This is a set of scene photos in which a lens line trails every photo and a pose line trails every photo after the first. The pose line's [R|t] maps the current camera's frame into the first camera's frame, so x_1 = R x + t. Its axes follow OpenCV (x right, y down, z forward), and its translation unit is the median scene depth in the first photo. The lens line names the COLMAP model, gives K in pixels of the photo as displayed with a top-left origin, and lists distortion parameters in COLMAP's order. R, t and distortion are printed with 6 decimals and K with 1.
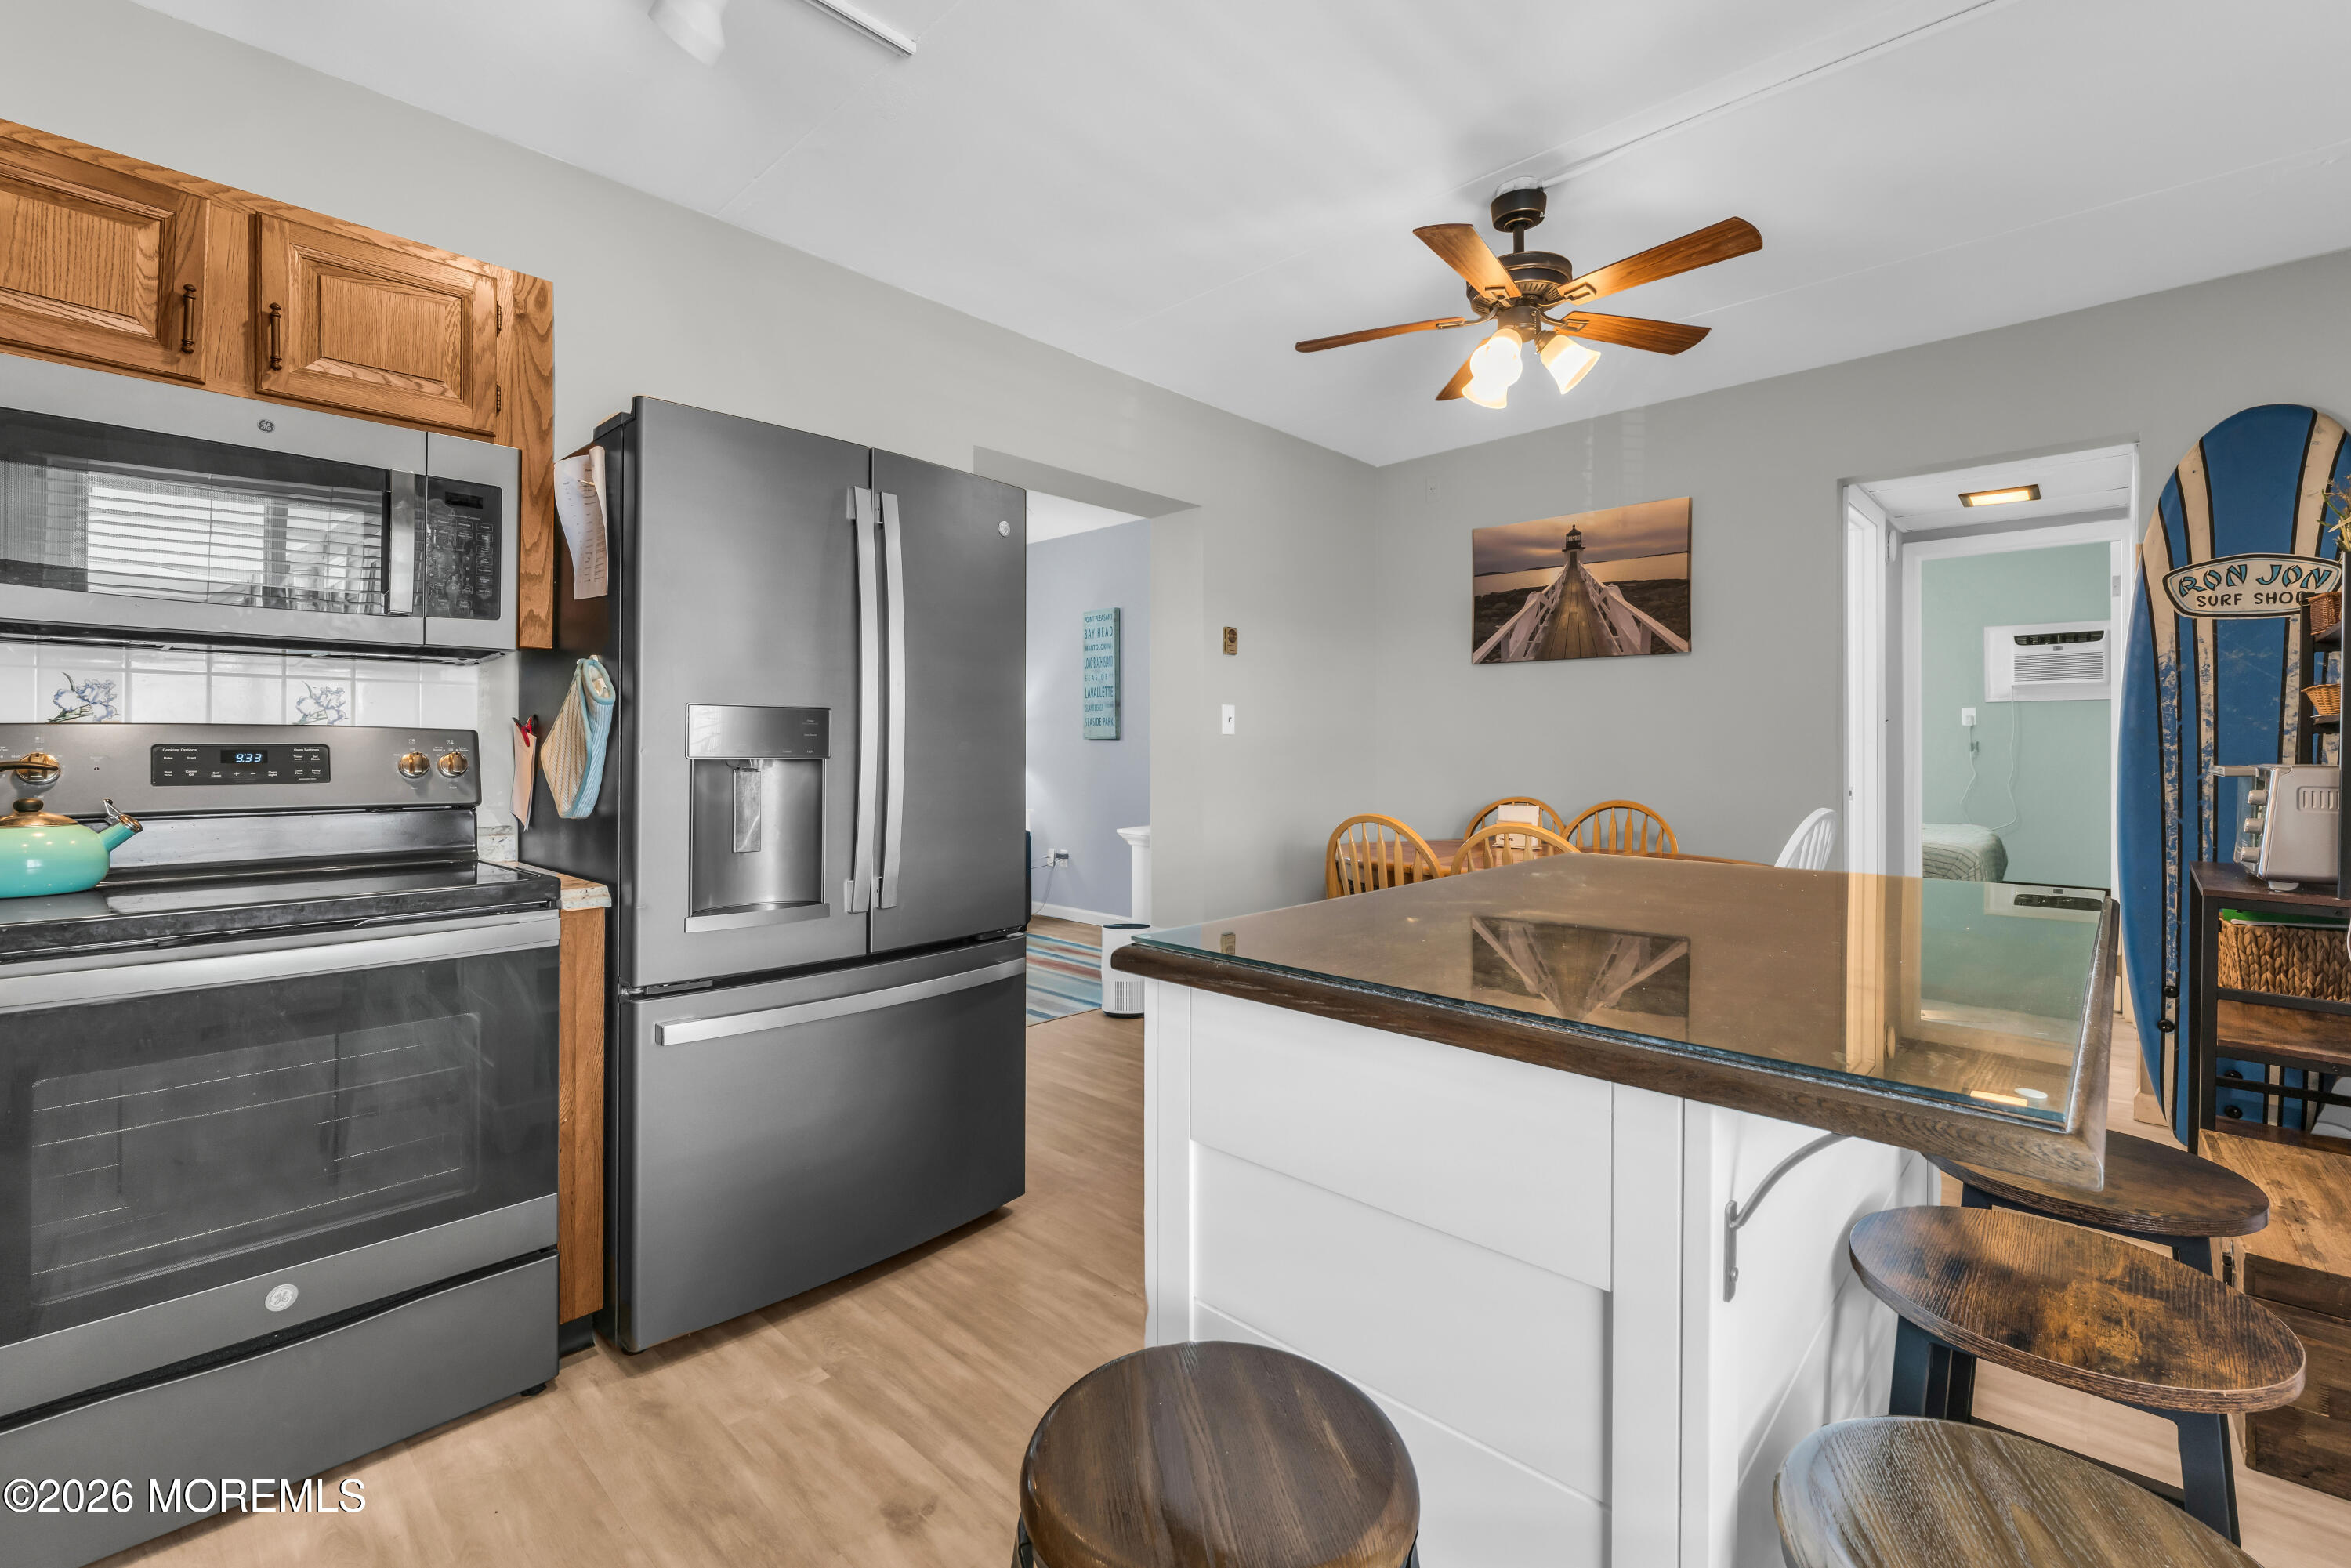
lens RADIAL K [[1008.0, 0, 1168.0], [0, 1008.0, 752.5], [0, 0, 1]] dist [-0.002925, -0.000161]
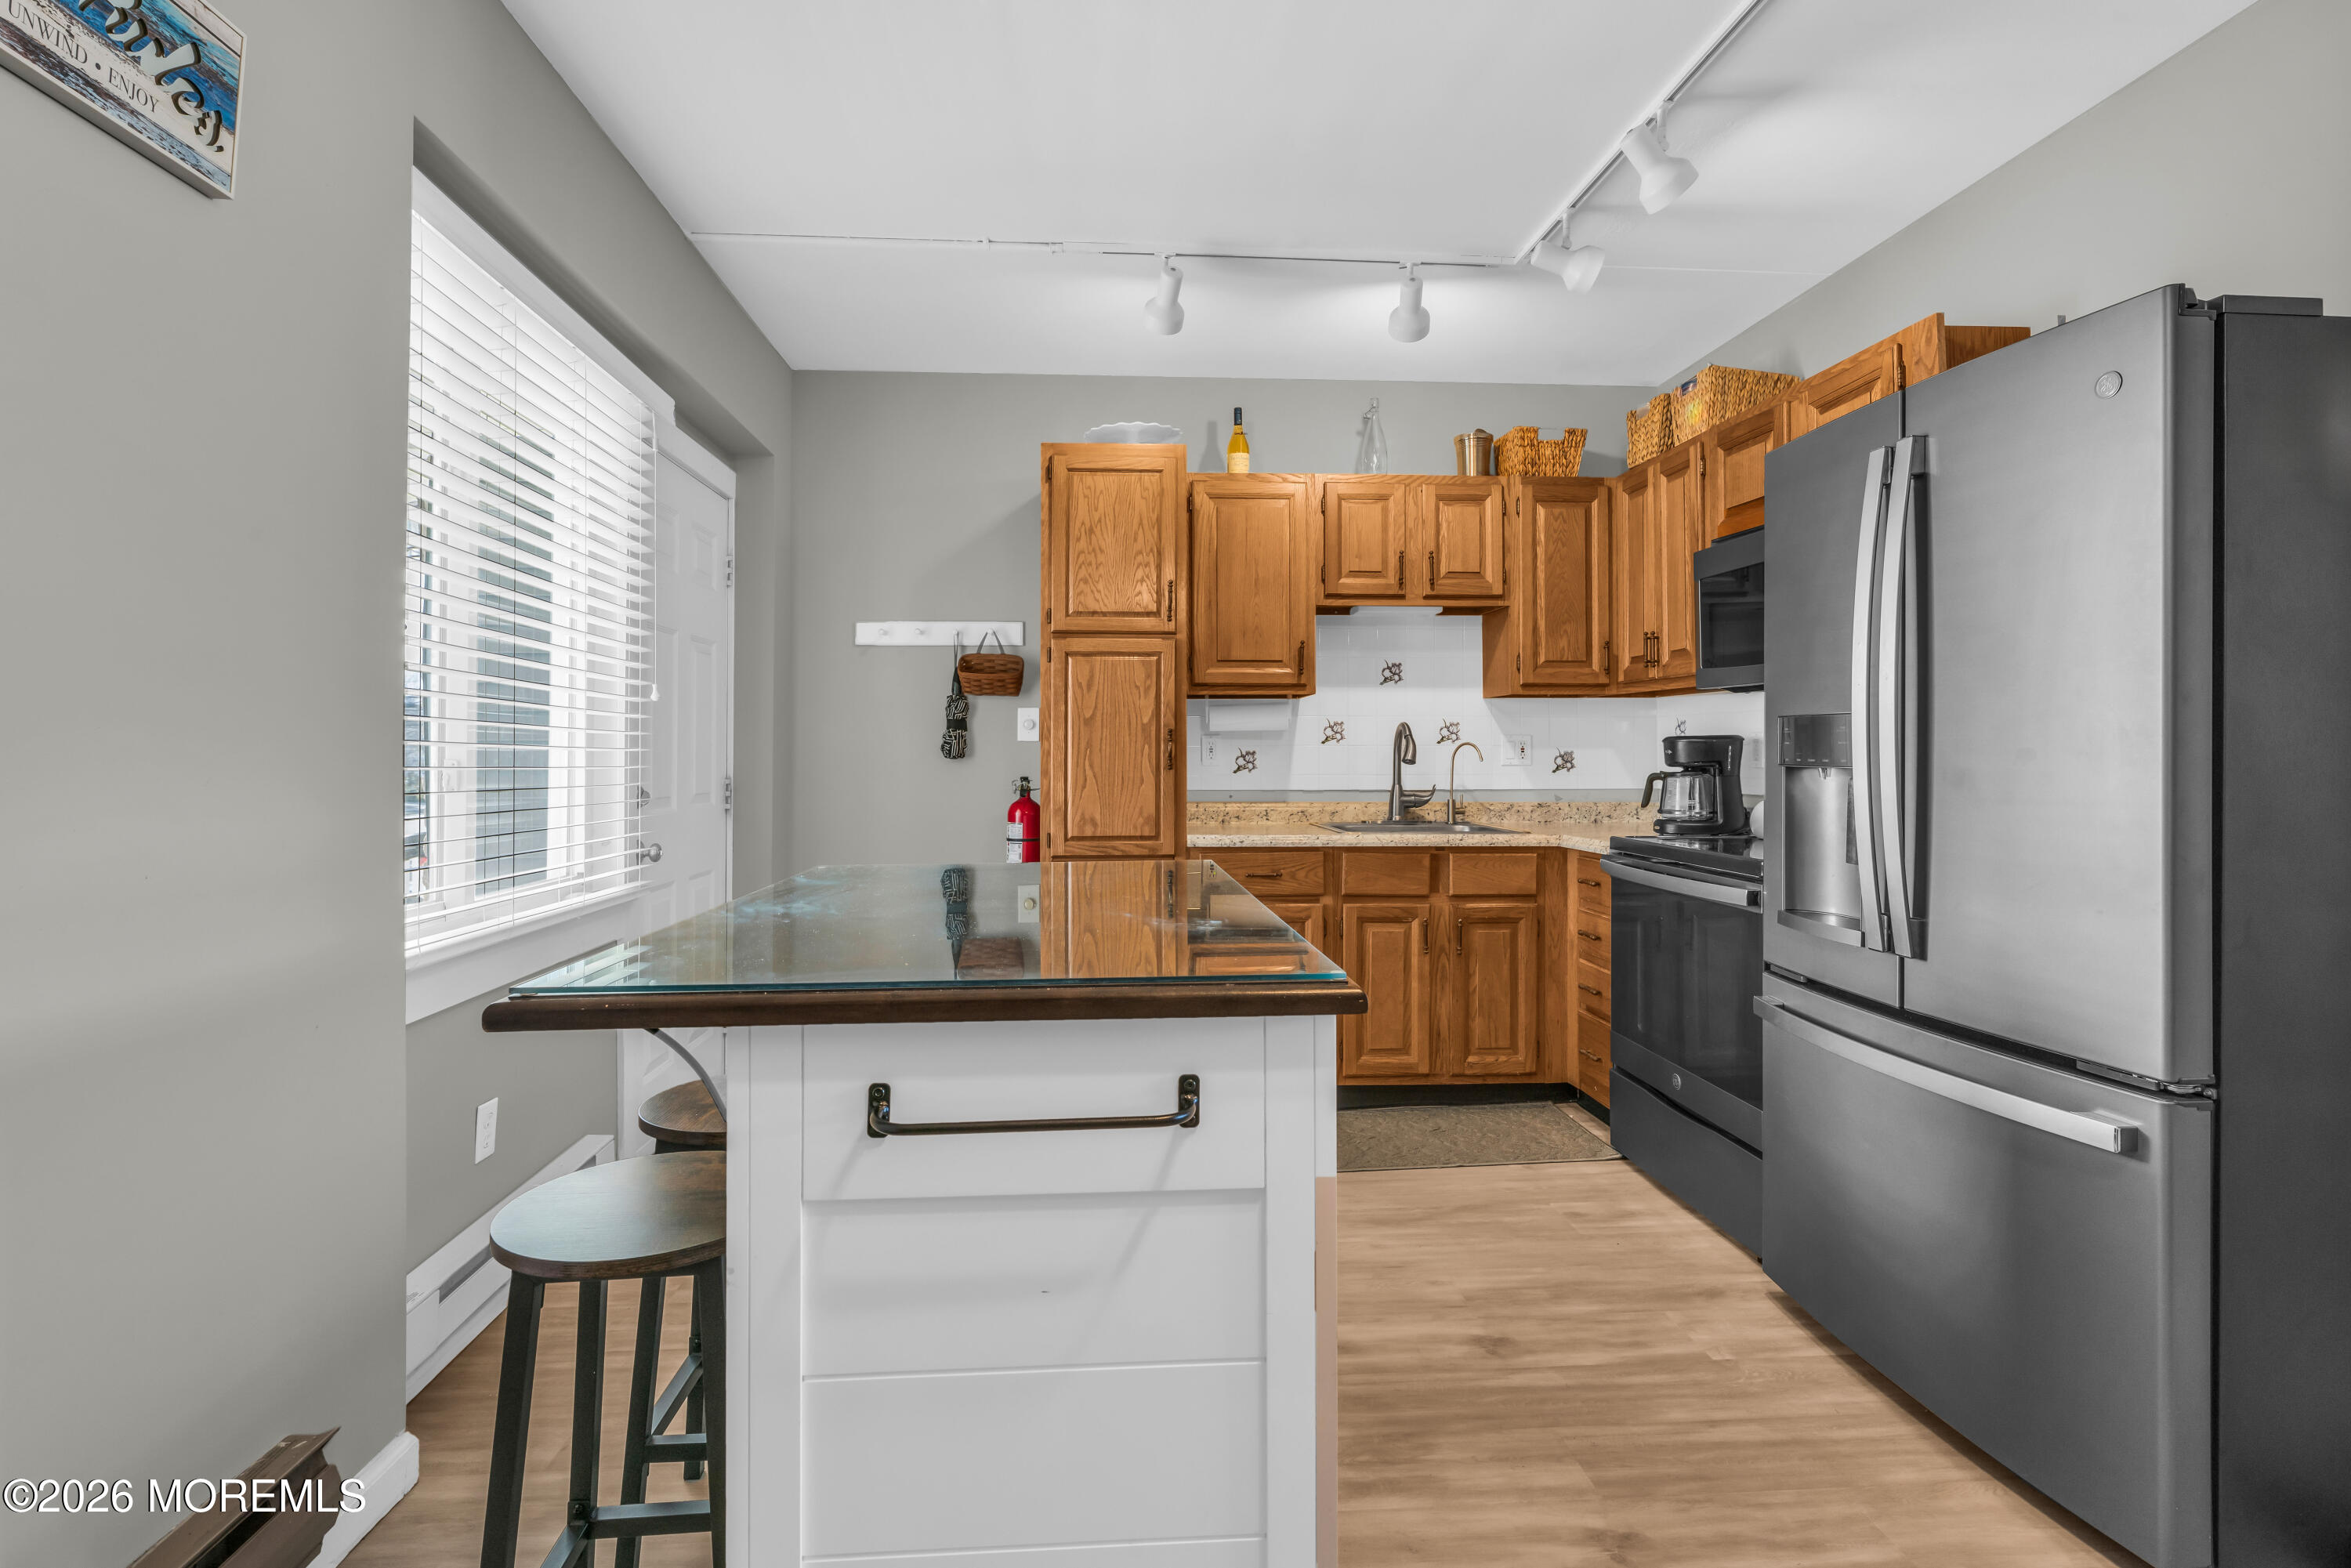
lens RADIAL K [[1146.7, 0, 1169.7], [0, 1146.7, 744.7], [0, 0, 1]] dist [-0.002065, -0.000259]
pose [[-0.668173, -0.003508, -0.743998, 0.916963], [0.000598, 0.999986, -0.005252, -0.011879], [0.744006, -0.003954, -0.668161, 1.361017]]
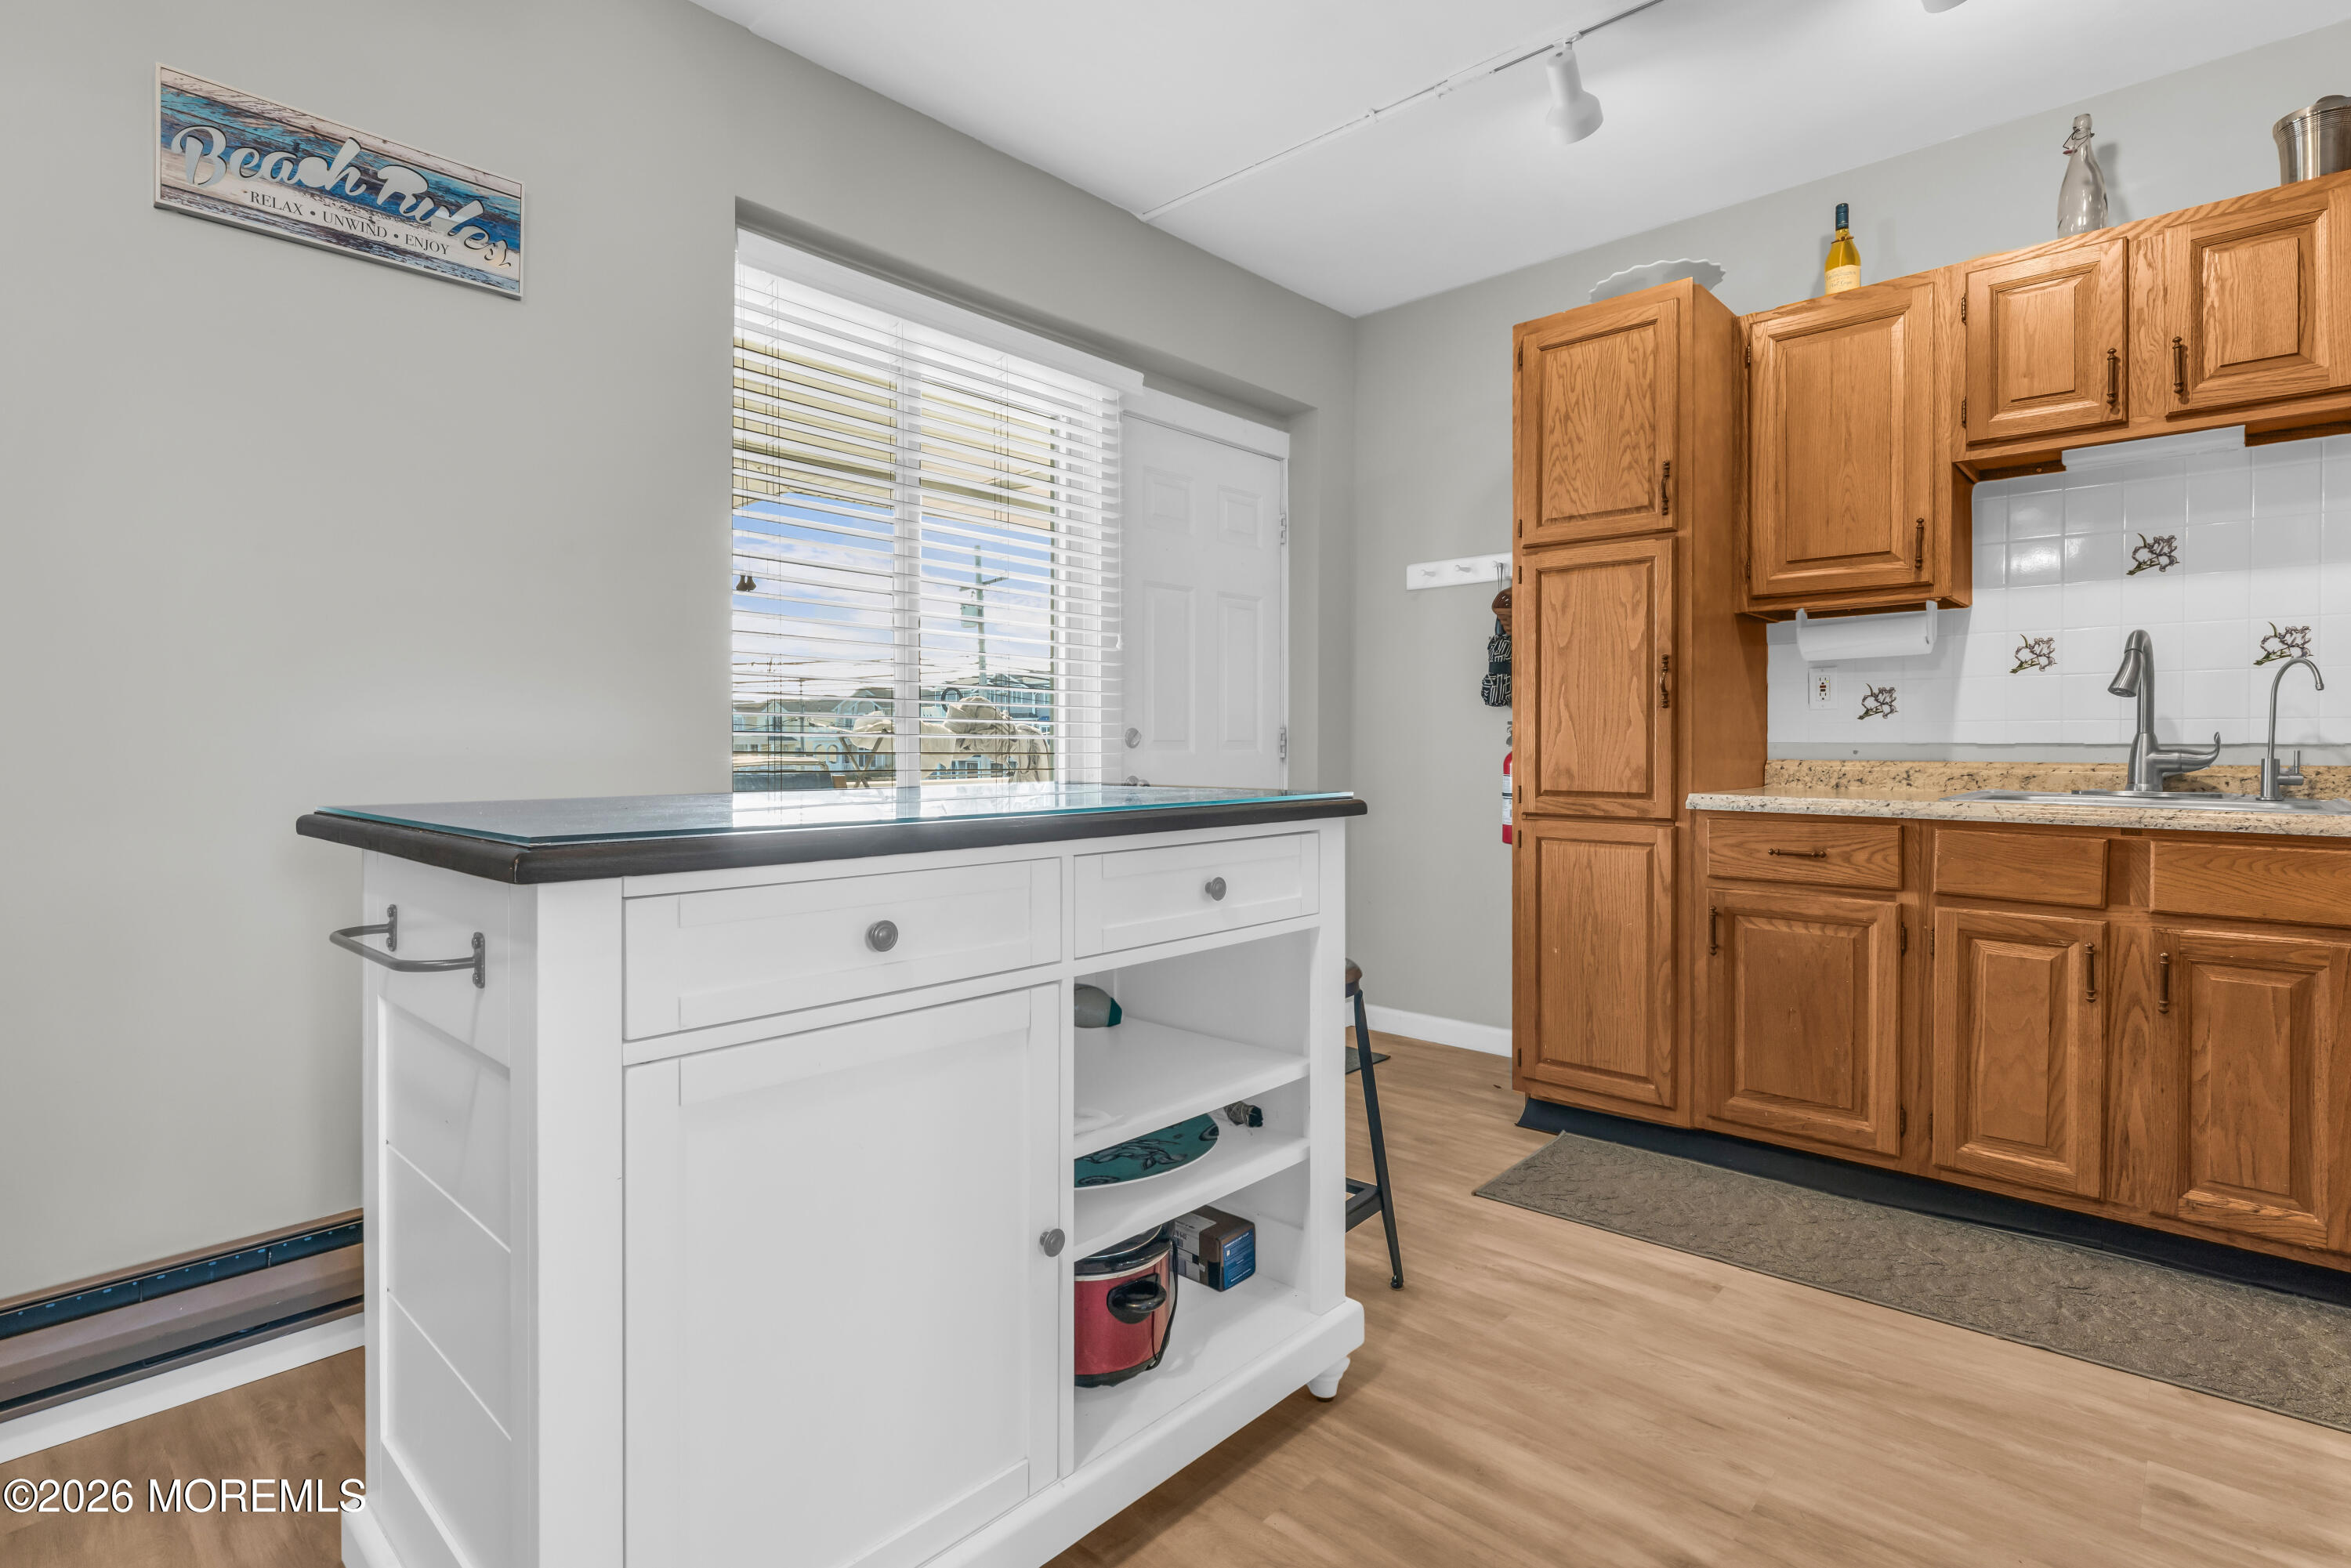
lens RADIAL K [[1147.1, 0, 1181.8], [0, 1147.1, 753.9], [0, 0, 1]] dist [-0.002331, -0.000377]
pose [[-0.999704, 0.002259, -0.024220, 0.145388], [0.001971, 0.999927, 0.011910, 0.060427], [0.024245, 0.011859, -0.999636, 1.543252]]
